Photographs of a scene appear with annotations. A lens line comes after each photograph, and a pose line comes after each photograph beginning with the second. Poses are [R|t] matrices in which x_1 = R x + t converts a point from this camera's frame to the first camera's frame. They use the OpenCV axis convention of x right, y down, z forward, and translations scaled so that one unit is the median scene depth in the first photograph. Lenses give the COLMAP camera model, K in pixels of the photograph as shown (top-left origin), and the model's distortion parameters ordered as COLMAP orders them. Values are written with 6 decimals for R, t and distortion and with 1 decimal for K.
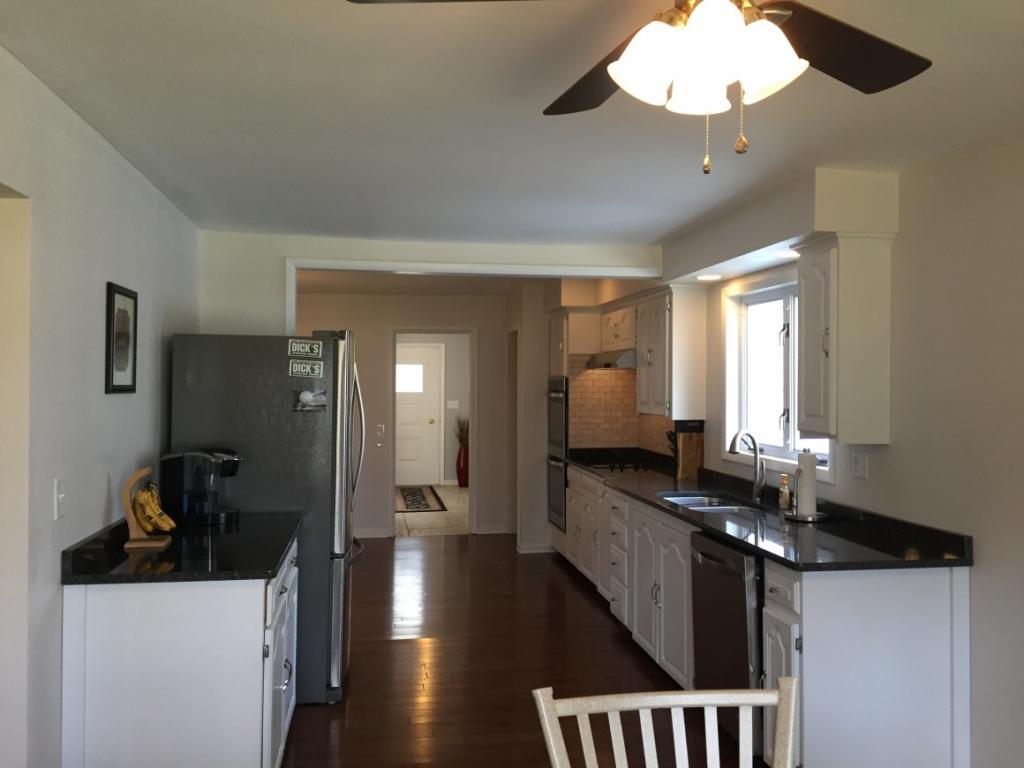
lens RADIAL K [[882.1, 0, 513.5], [0, 882.1, 377.4], [0, 0, 1]] dist [0.071788, -0.025867]
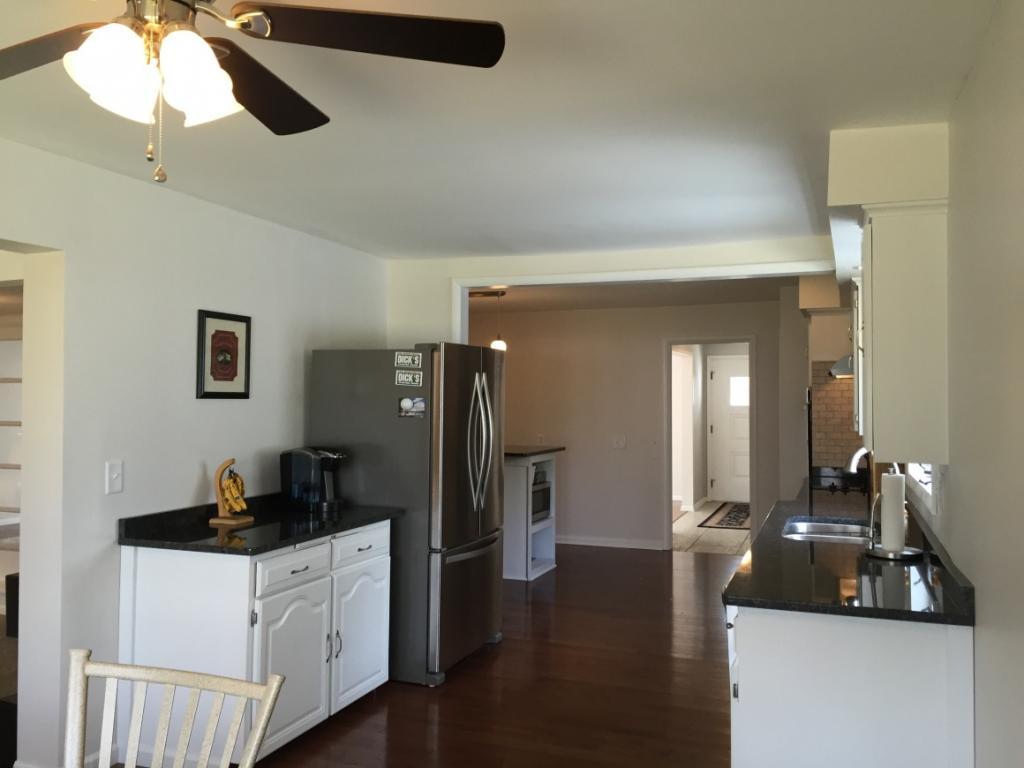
lens RADIAL K [[882.1, 0, 511.6], [0, 882.1, 381.6], [0, 0, 1]] dist [0.071788, -0.025867]
pose [[0.866477, -0.008070, -0.499151, 0.428157], [0.001848, 0.999914, -0.012959, 0.008930], [0.499213, 0.010306, 0.866418, 0.108644]]
